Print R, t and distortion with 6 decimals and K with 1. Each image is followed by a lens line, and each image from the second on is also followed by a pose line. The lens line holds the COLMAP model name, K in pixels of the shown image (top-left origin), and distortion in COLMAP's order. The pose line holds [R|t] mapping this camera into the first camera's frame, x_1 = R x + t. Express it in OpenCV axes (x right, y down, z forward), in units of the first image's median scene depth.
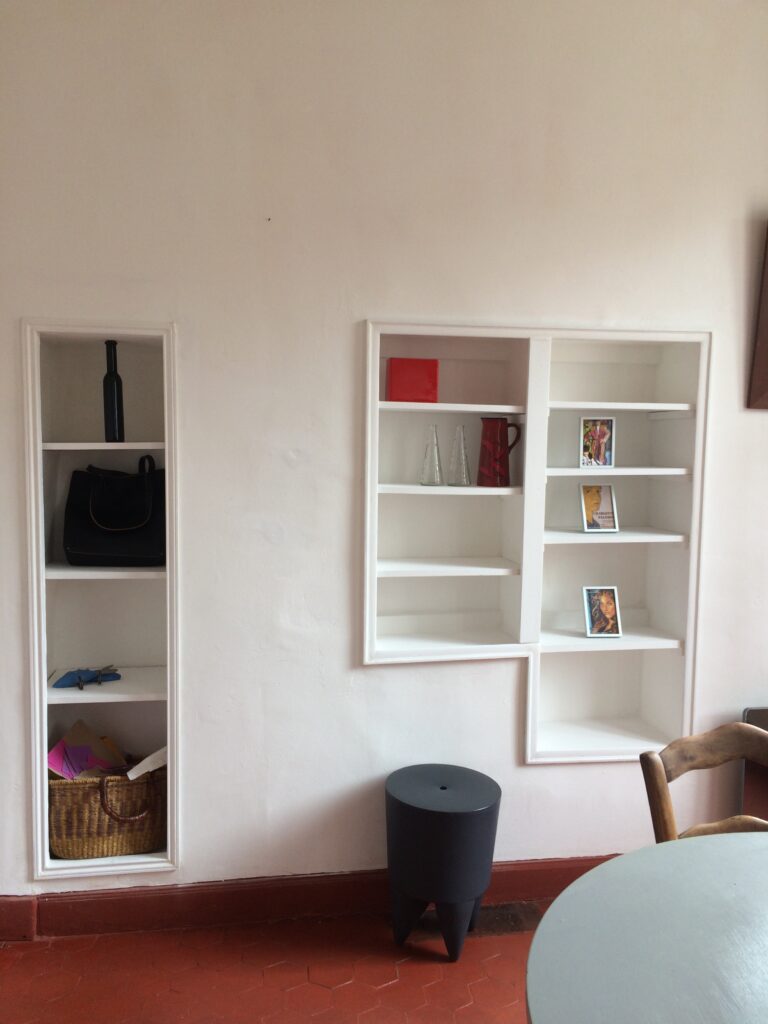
lens RADIAL K [[860.2, 0, 384.0], [0, 860.2, 512.0], [0, 0, 1]] dist [0.074047, -0.061812]
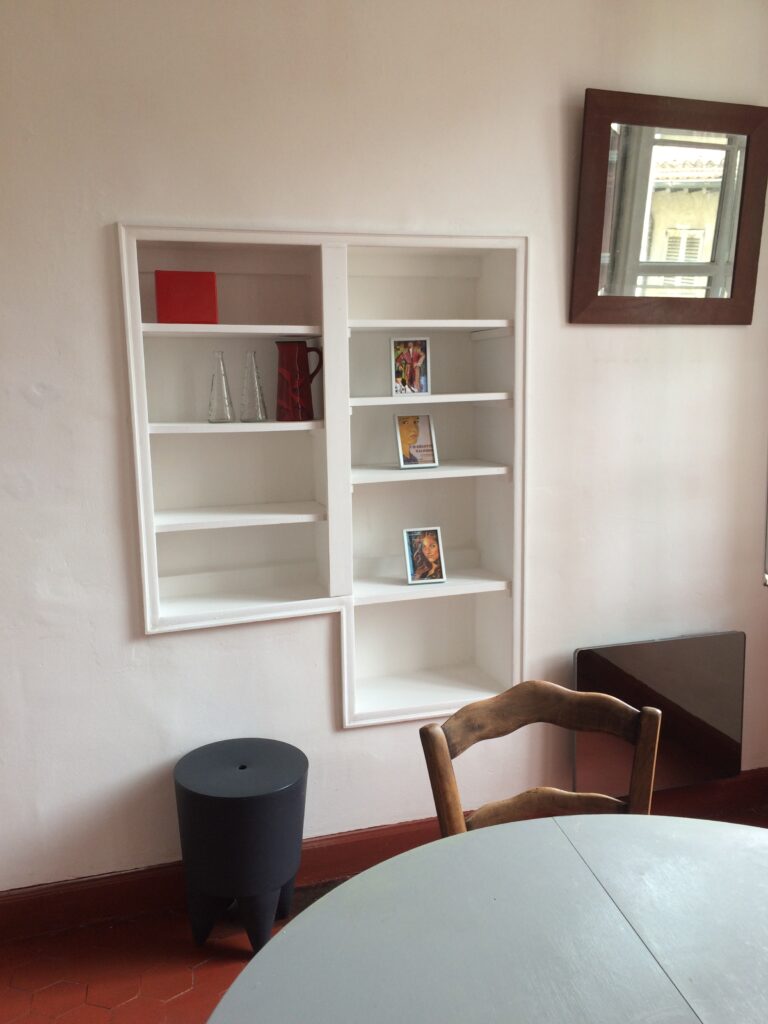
lens RADIAL K [[860.2, 0, 384.0], [0, 860.2, 512.0], [0, 0, 1]] dist [0.074047, -0.061812]
pose [[0.991984, -0.052062, 0.115138, 0.114102], [0.044085, 0.996517, 0.070778, 0.004563], [-0.118421, -0.065135, 0.990825, 0.119837]]
